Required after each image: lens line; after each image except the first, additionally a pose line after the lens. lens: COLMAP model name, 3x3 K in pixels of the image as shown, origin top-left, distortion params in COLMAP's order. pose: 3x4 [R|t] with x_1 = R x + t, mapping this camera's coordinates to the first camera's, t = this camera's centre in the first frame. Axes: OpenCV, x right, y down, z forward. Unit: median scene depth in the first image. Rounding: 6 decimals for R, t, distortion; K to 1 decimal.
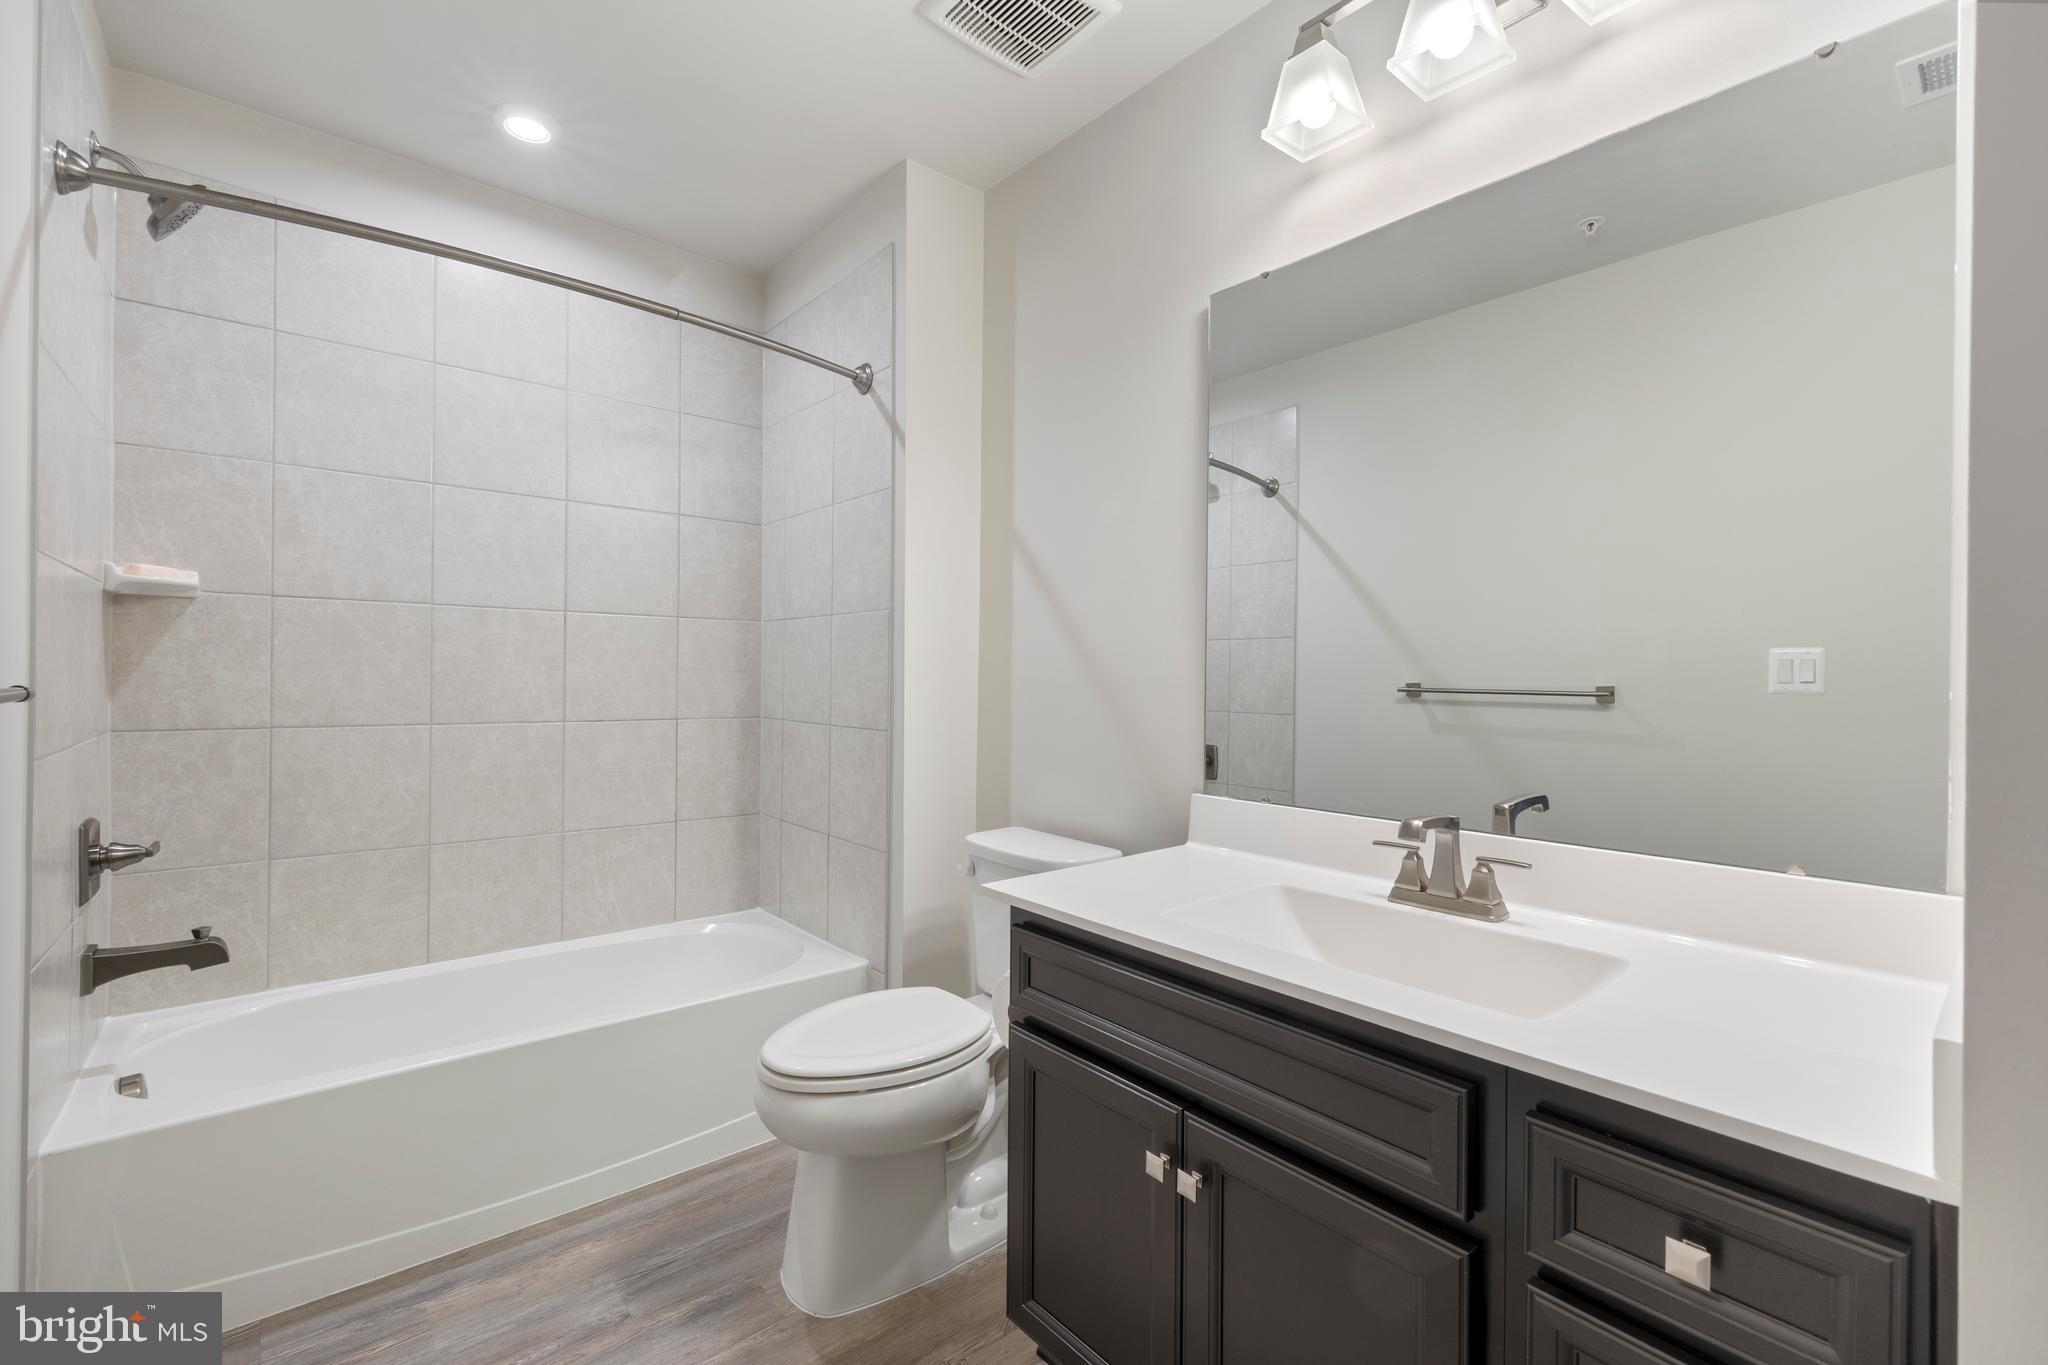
lens RADIAL K [[863.1, 0, 1027.6], [0, 863.1, 680.6], [0, 0, 1]] dist [0.002613, 0.000831]
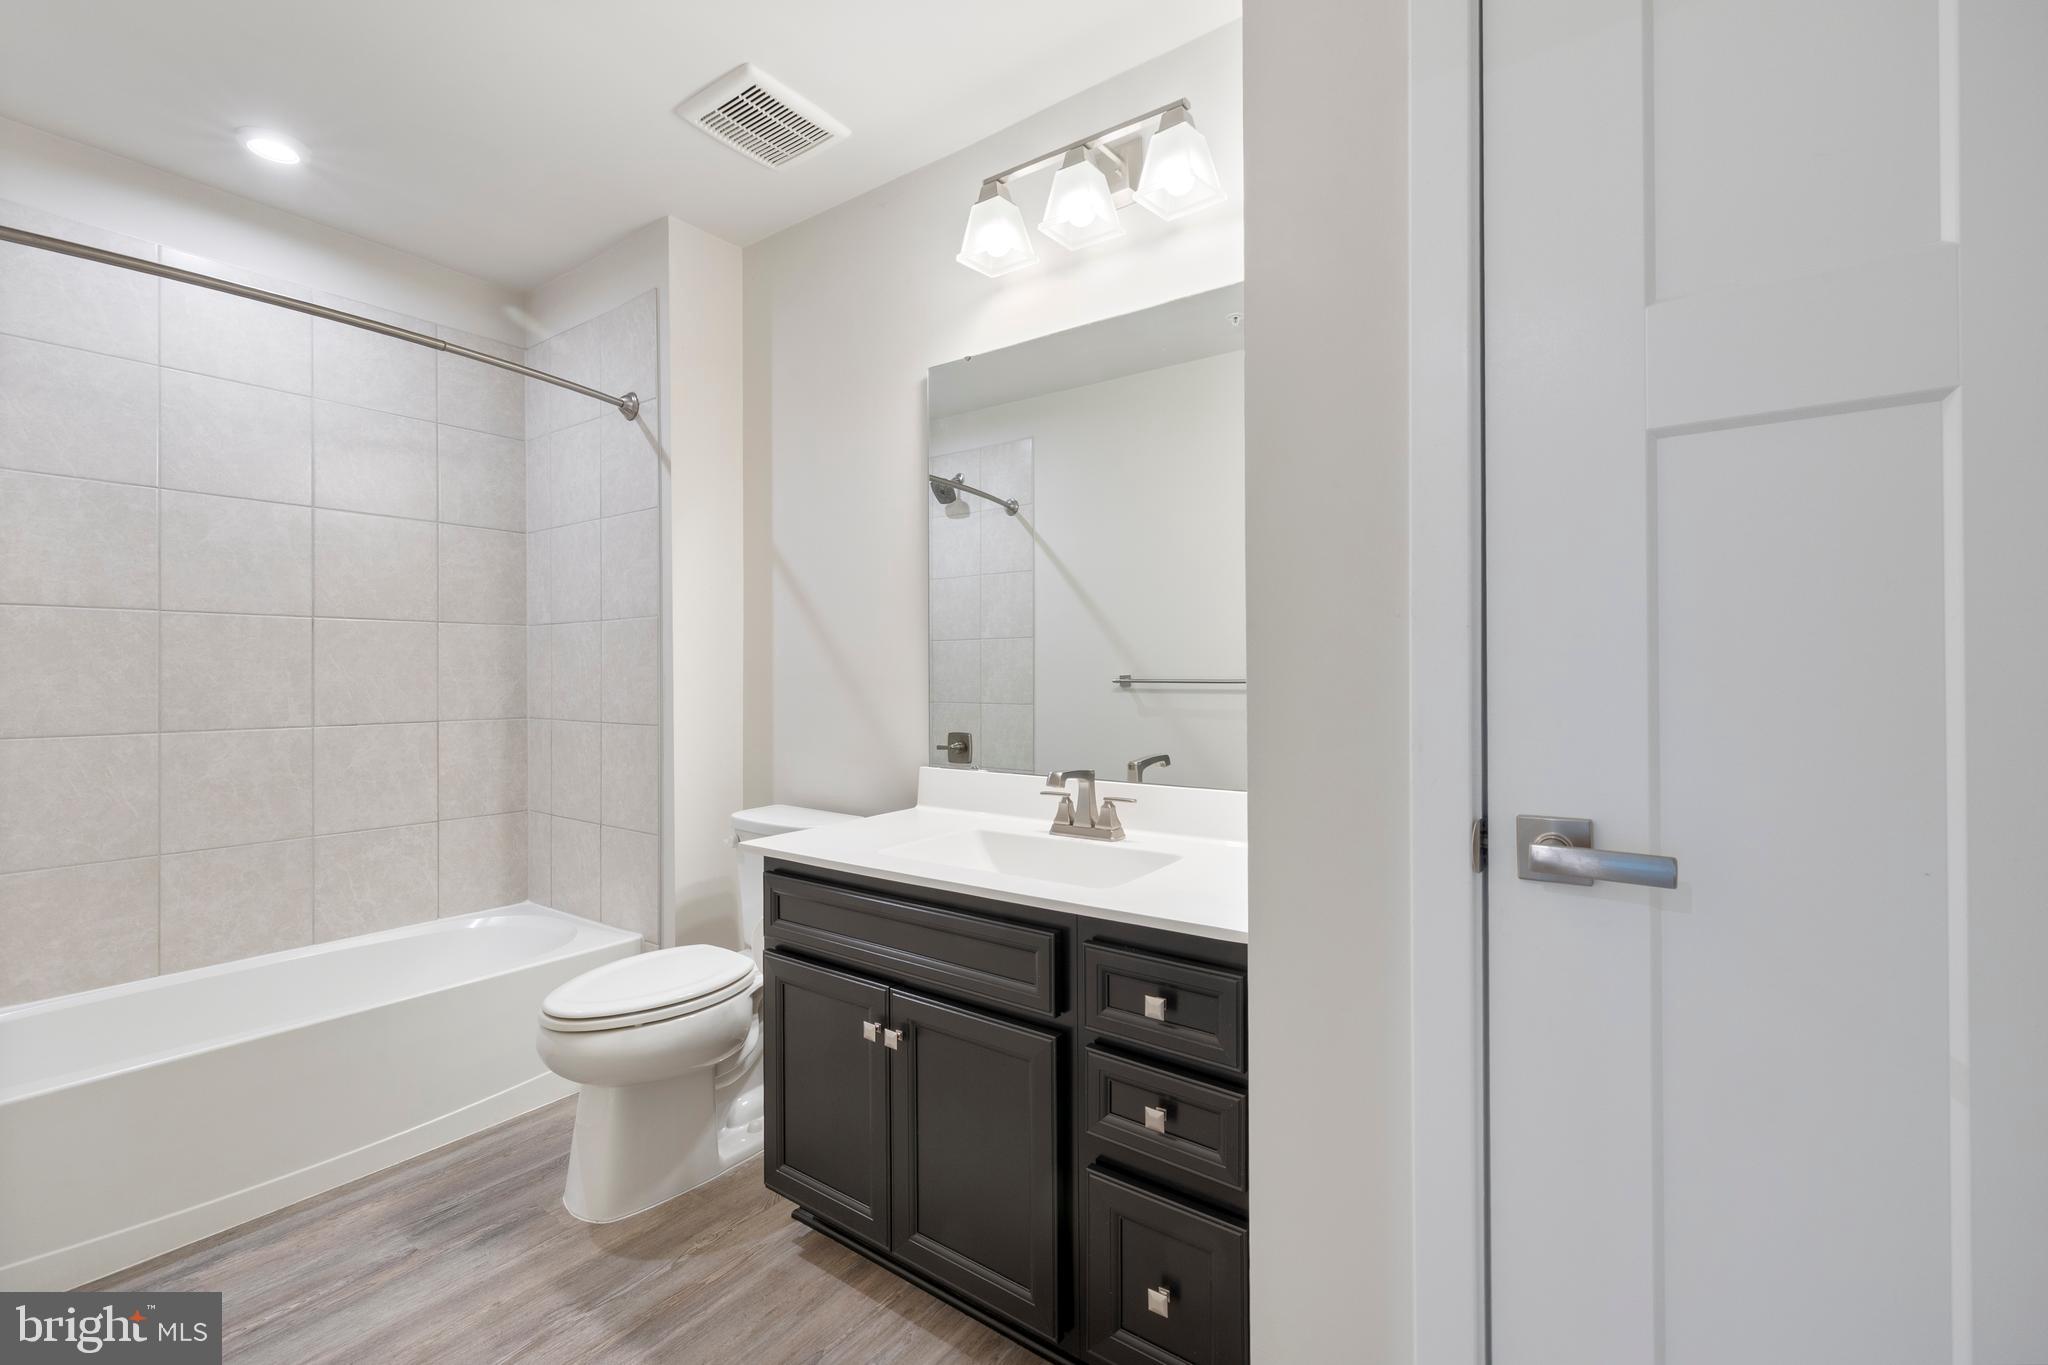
lens RADIAL K [[863.1, 0, 1023.0], [0, 863.1, 671.8], [0, 0, 1]] dist [0.002613, 0.000831]
pose [[0.971833, -0.014573, 0.235218, 0.035655], [0.015991, 0.999864, -0.004121, 0.001448], [-0.235126, 0.007767, 0.971934, -0.199635]]
